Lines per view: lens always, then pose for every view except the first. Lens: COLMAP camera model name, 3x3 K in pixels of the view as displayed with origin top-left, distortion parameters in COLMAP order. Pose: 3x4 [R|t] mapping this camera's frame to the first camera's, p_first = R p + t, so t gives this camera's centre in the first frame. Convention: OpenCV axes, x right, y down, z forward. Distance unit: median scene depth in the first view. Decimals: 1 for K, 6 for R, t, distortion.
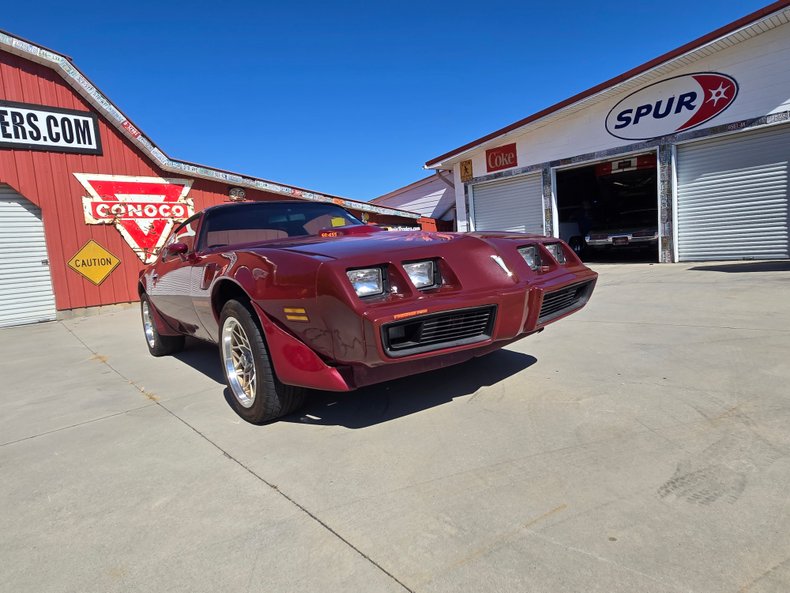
lens RADIAL K [[458.2, 0, 395.0], [0, 458.2, 296.5], [0, 0, 1]] dist [-0.000529, 0.000484]
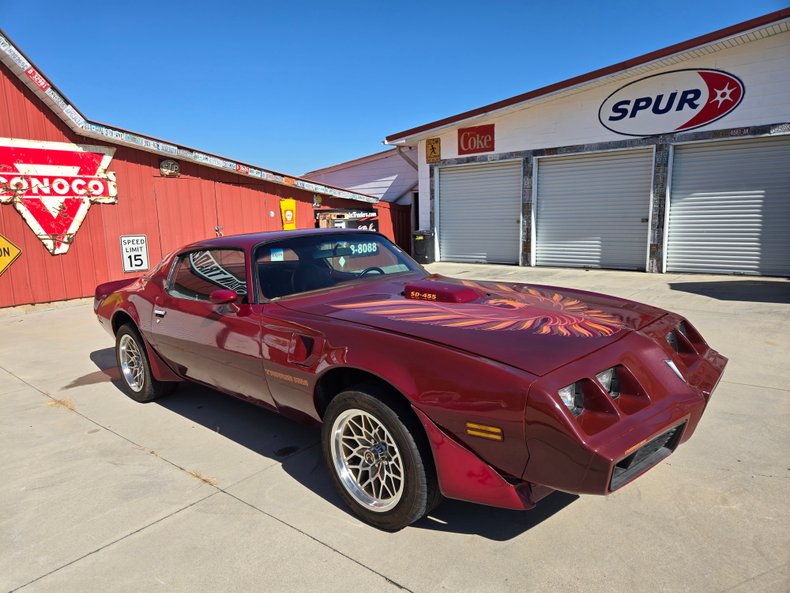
lens RADIAL K [[532.8, 0, 385.0], [0, 532.8, 302.2], [0, 0, 1]] dist [0.068653, -0.059756]
pose [[0.987852, 0.025667, 0.153263, -0.124431], [-0.034029, 0.998058, 0.052184, -0.057177], [-0.151626, -0.056765, 0.986807, -0.002403]]
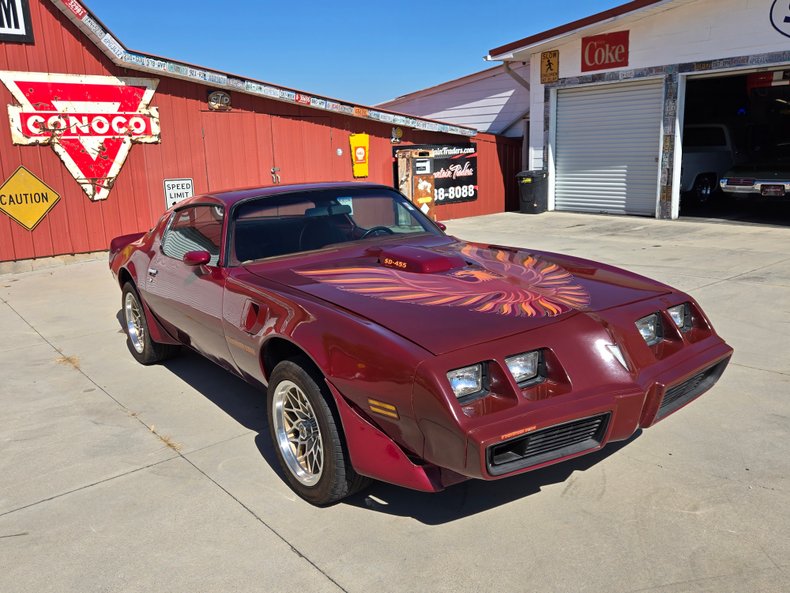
lens RADIAL K [[678.1, 0, 395.2], [0, 678.1, 291.6], [0, 0, 1]] dist [0.079811, -0.082062]
pose [[0.998164, 0.053045, -0.029221, -0.035400], [-0.049486, 0.992545, 0.111383, -0.072137], [0.034912, -0.109733, 0.993348, -0.062952]]
